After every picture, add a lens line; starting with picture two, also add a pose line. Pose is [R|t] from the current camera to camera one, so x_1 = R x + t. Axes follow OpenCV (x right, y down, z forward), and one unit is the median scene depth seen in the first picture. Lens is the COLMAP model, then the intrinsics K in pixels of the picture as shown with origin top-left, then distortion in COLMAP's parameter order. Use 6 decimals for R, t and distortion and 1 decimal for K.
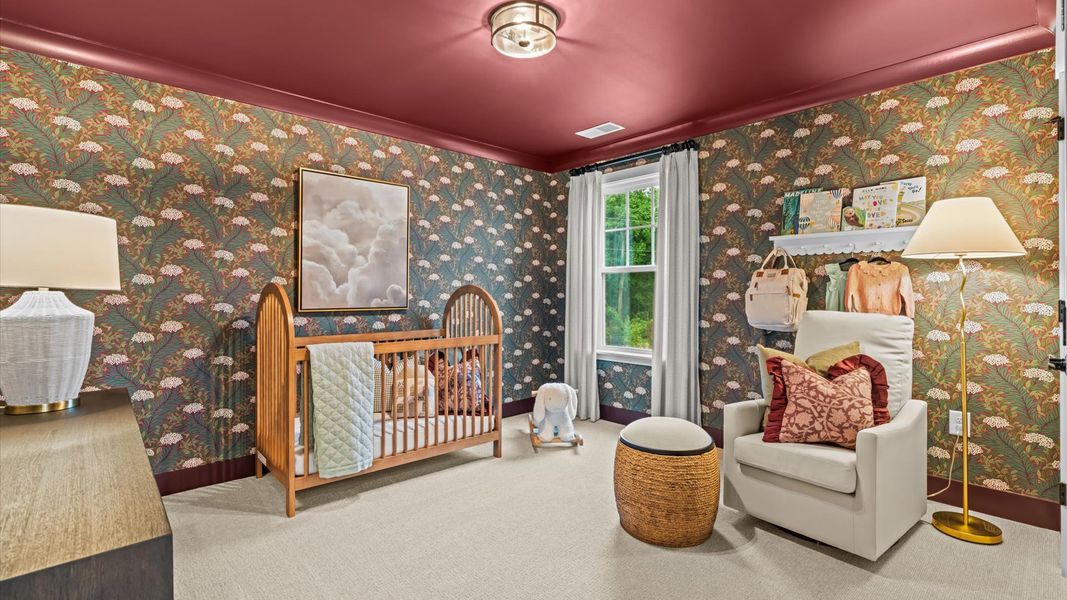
lens RADIAL K [[478.6, 0, 536.7], [0, 478.6, 292.5], [0, 0, 1]] dist [-0.001443, -0.000330]
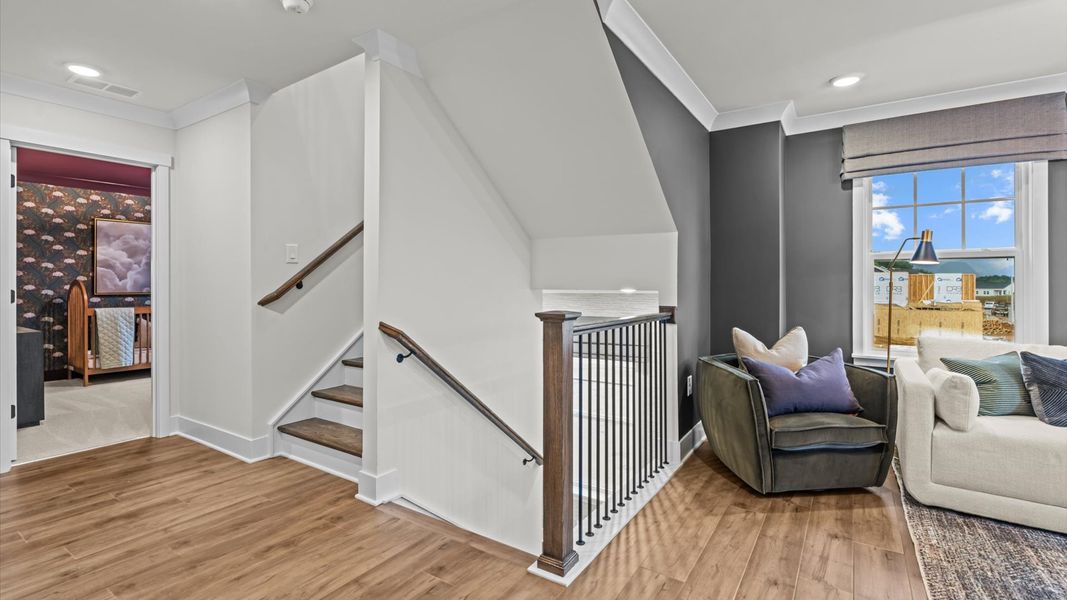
lens RADIAL K [[478.6, 0, 532.3], [0, 478.6, 286.0], [0, 0, 1]] dist [-0.001443, -0.000330]
pose [[0.973619, -0.001687, 0.228175, 0.790438], [0.000973, 0.999994, 0.003239, 0.001884], [-0.228179, -0.002931, 0.973615, -1.289984]]
